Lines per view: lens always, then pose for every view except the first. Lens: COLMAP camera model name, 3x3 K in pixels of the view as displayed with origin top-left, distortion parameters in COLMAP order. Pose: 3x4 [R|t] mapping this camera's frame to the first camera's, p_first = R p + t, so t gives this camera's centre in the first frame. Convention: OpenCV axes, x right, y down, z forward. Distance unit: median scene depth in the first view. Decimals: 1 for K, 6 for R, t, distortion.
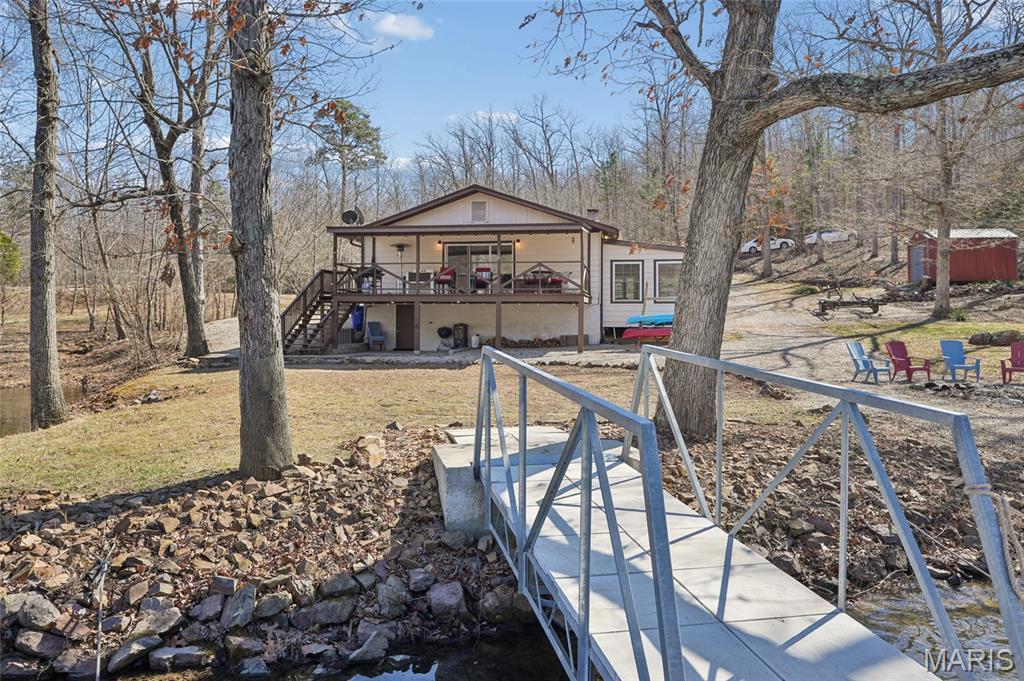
lens RADIAL K [[742.3, 0, 511.9], [0, 742.3, 336.0], [0, 0, 1]] dist [-0.012537, -0.003944]
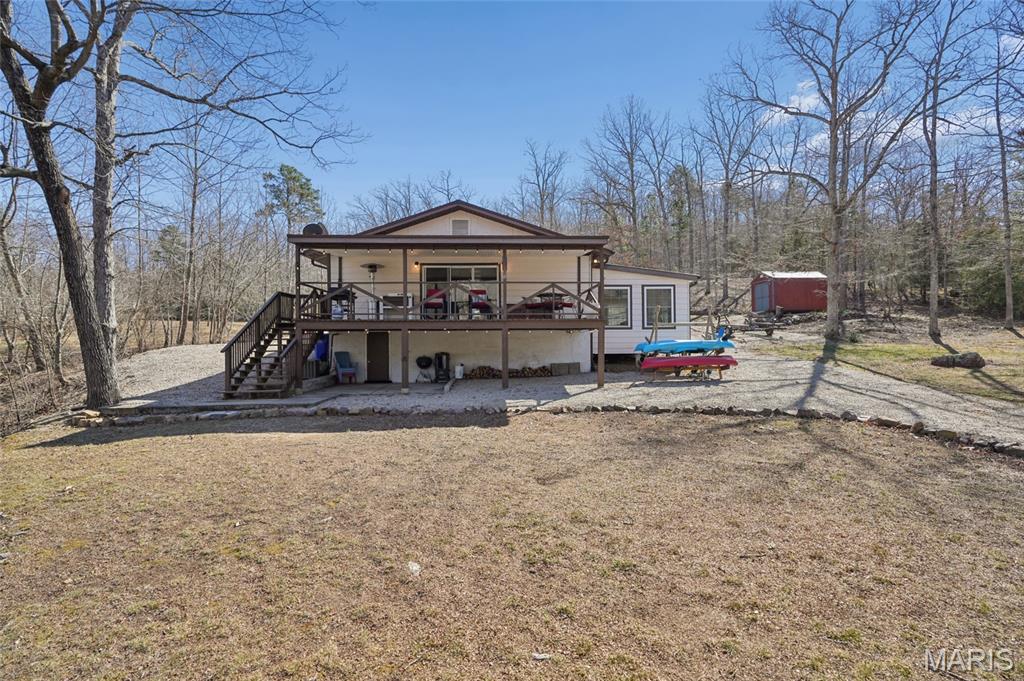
lens RADIAL K [[500.4, 0, 512.0], [0, 500.4, 347.0], [0, 0, 1]] dist [-0.005890, -0.001465]
pose [[0.979883, -0.012353, 0.199191, -0.108755], [0.013538, 0.999898, -0.004584, -0.019861], [-0.199114, 0.007188, 0.979950, 0.383528]]
